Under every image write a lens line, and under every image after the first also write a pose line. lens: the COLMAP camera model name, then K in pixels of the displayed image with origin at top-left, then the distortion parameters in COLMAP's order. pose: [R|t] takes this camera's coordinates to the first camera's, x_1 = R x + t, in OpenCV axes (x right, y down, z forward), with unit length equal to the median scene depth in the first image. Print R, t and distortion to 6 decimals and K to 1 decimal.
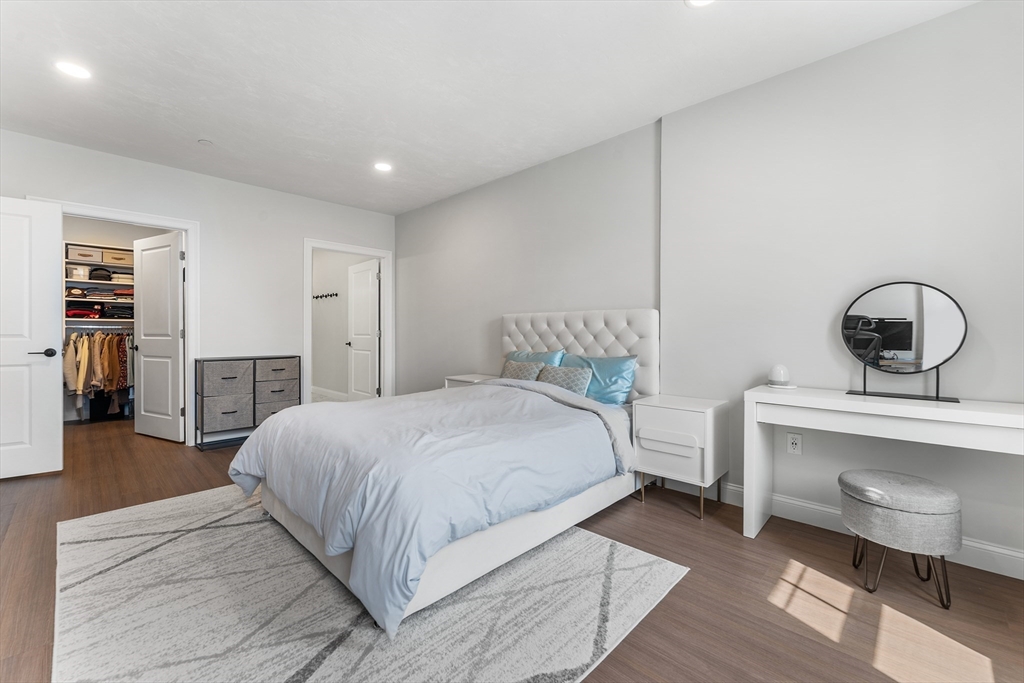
lens RADIAL K [[422.0, 0, 511.6], [0, 422.0, 329.2], [0, 0, 1]] dist [-0.003029, -0.000255]
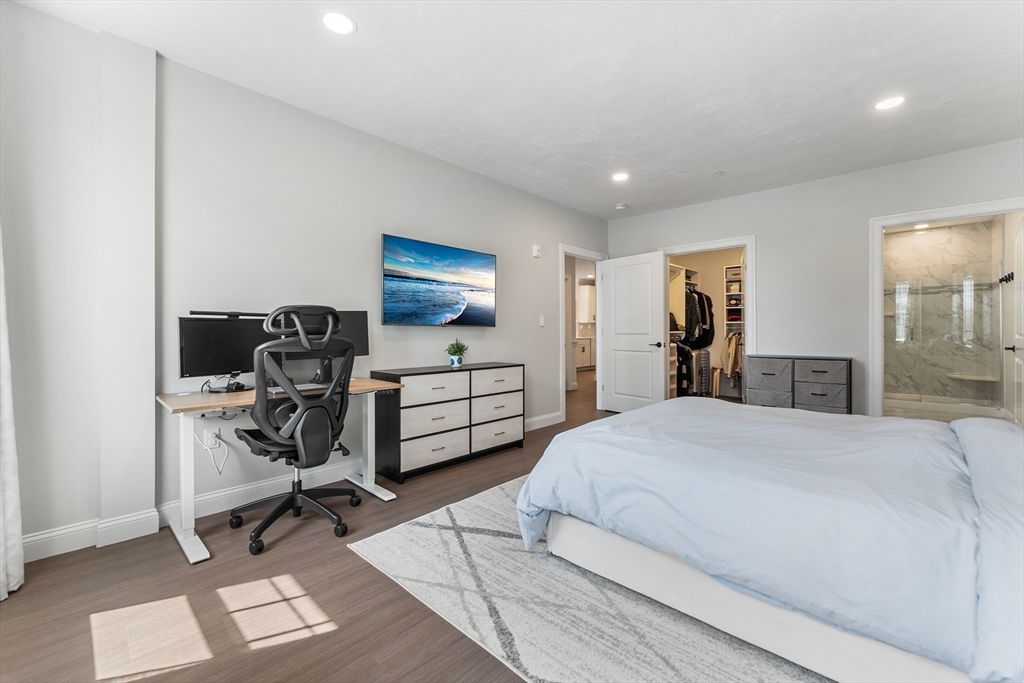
lens RADIAL K [[422.0, 0, 511.6], [0, 422.0, 329.2], [0, 0, 1]] dist [-0.003029, -0.000255]
pose [[0.018125, -0.007100, -0.999811, 0.498981], [0.009369, 0.999932, -0.006931, 0.002736], [0.999792, -0.009242, 0.018190, 0.409957]]
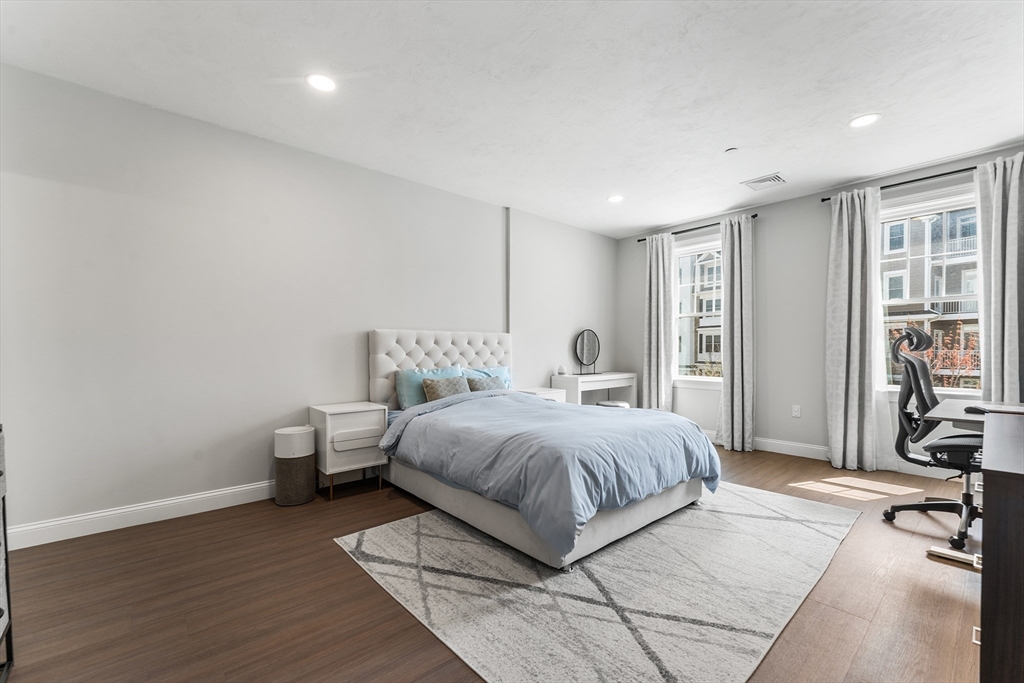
lens RADIAL K [[426.7, 0, 512.3], [0, 426.7, 350.5], [0, 0, 1]] dist [-0.003792, -0.000375]
pose [[0.079041, -0.004814, 0.996860, -1.113499], [-0.006066, 0.999967, 0.005310, 0.002416], [-0.996853, -0.006467, 0.079009, 0.817841]]
